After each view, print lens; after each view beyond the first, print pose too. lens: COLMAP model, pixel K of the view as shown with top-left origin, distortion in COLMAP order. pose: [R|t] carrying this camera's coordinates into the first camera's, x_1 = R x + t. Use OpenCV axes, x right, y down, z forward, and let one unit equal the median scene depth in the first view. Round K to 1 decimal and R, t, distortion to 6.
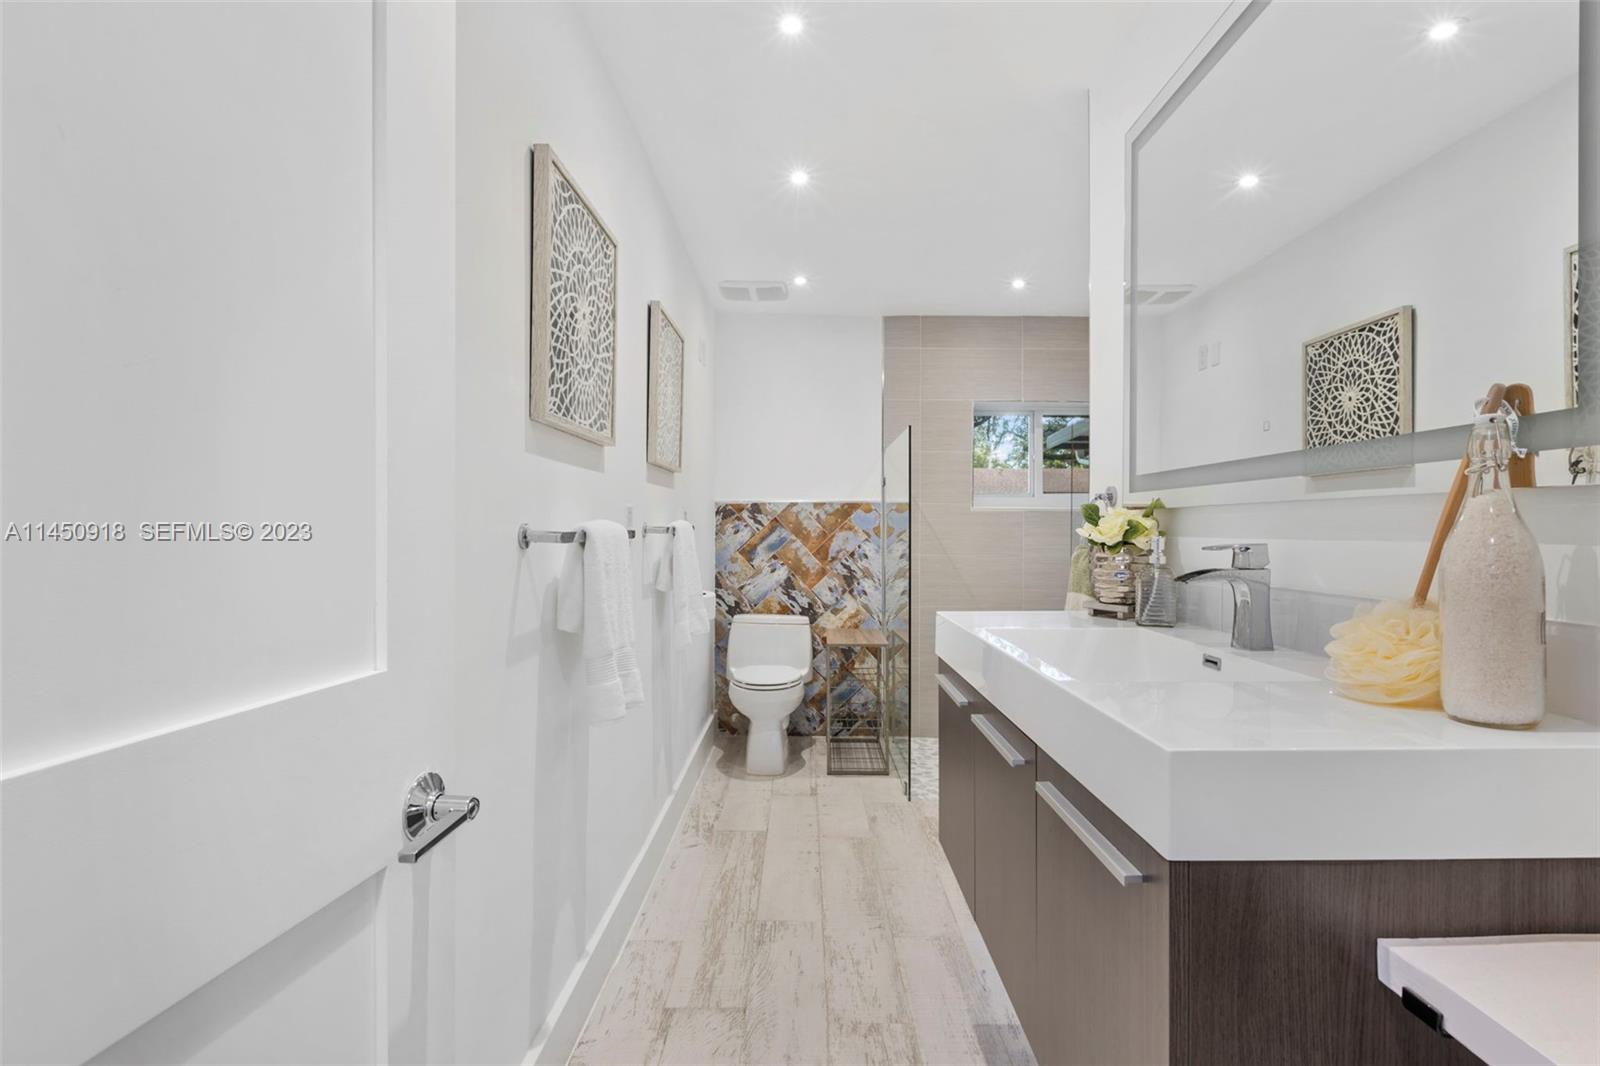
lens RADIAL K [[782.0, 0, 807.0], [0, 782.0, 533.0], [0, 0, 1]] dist [0.000412, -0.000728]
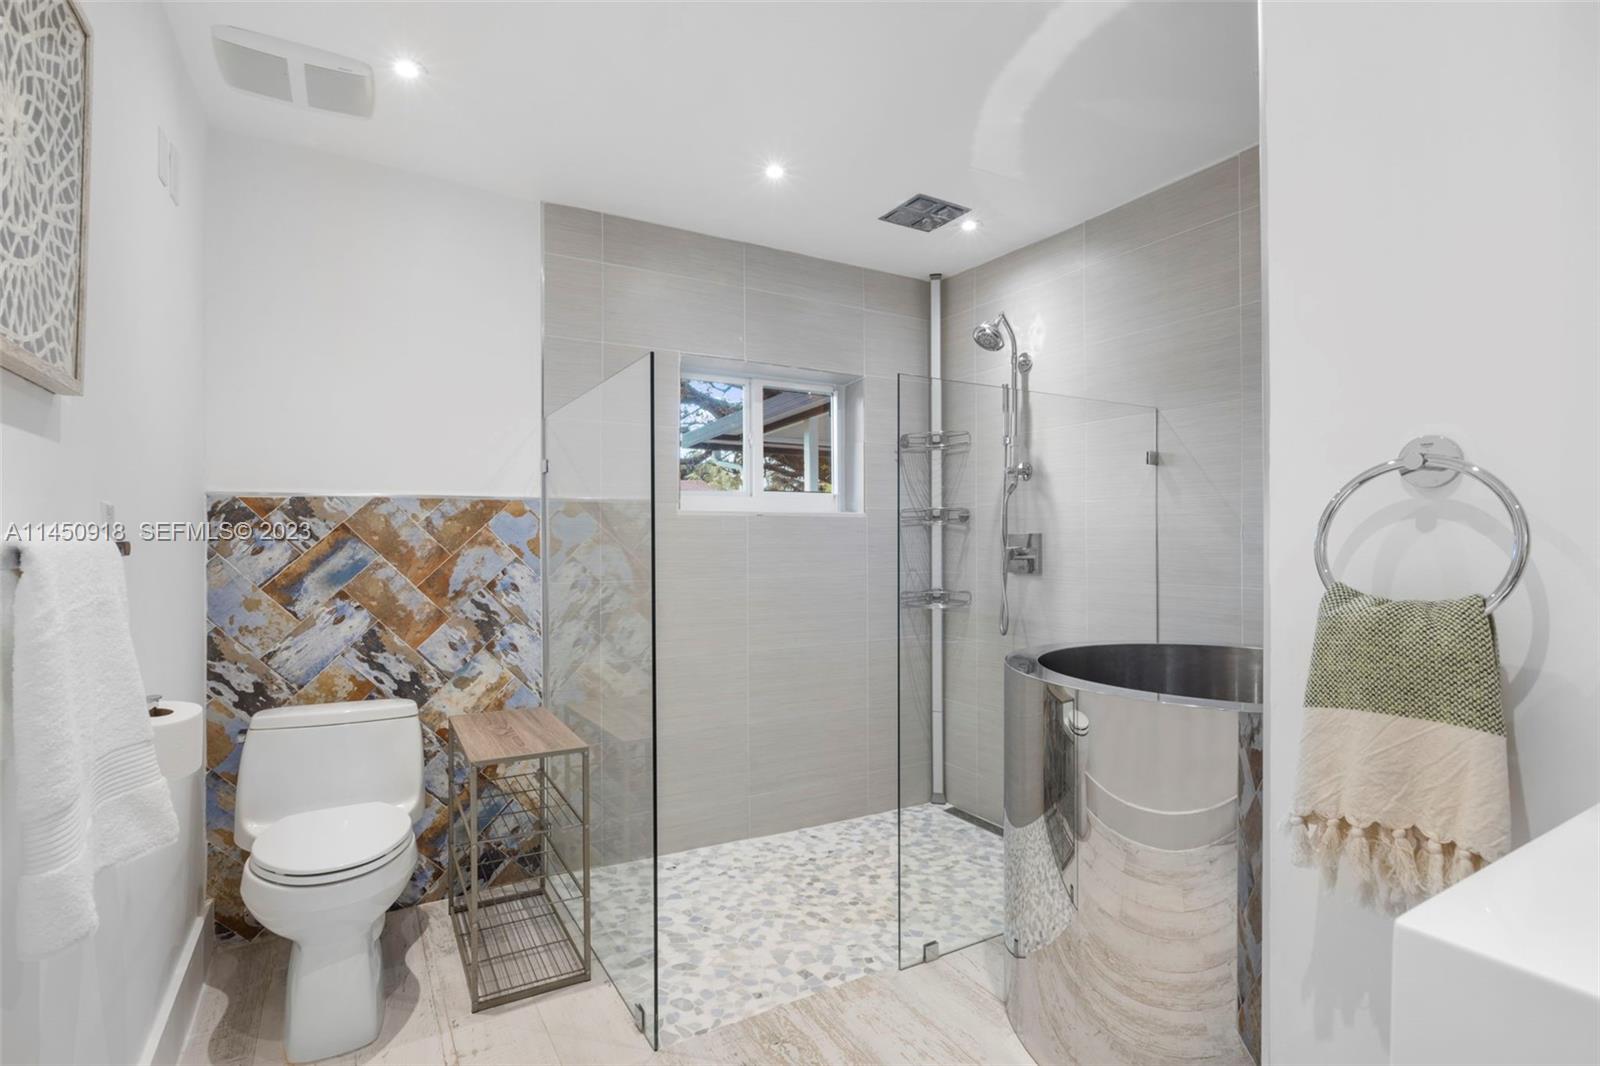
lens RADIAL K [[782.0, 0, 807.0], [0, 782.0, 533.0], [0, 0, 1]] dist [0.000412, -0.000728]
pose [[0.864216, -0.003723, 0.503107, -0.035232], [0.012318, 0.999829, -0.013759, -0.001565], [-0.502970, 0.018088, 0.864114, 0.357224]]
